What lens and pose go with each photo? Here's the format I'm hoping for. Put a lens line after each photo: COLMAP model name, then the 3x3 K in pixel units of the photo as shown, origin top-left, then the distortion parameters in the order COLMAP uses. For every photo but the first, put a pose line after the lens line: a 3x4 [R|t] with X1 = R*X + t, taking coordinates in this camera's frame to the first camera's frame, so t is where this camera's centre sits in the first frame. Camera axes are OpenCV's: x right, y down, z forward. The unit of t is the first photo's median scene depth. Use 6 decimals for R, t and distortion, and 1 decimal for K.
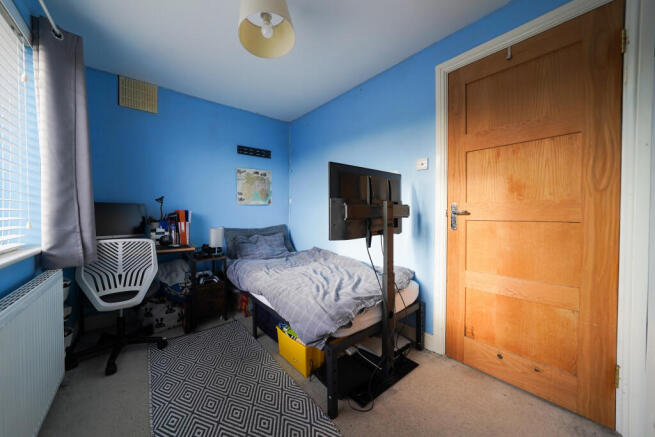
lens RADIAL K [[239.5, 0, 326.5], [0, 239.5, 210.7], [0, 0, 1]] dist [-0.038455, 0.009321]
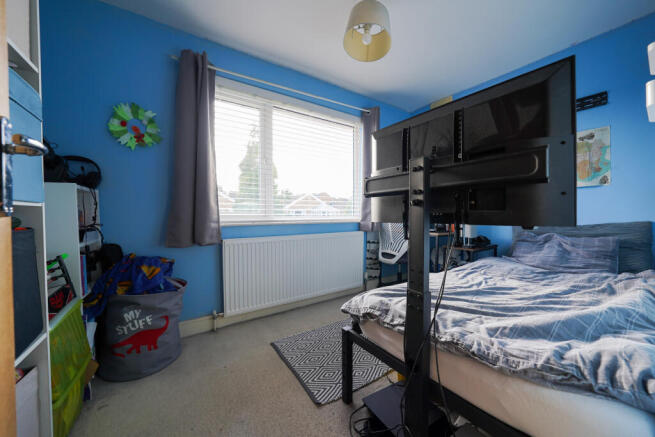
lens RADIAL K [[239.5, 0, 326.5], [0, 239.5, 210.7], [0, 0, 1]] dist [-0.038455, 0.009321]
pose [[-0.098064, 0.002181, -0.995178, 0.701053], [0.000781, 0.999997, 0.002115, 0.062141], [0.995180, -0.000569, -0.098065, 0.712836]]
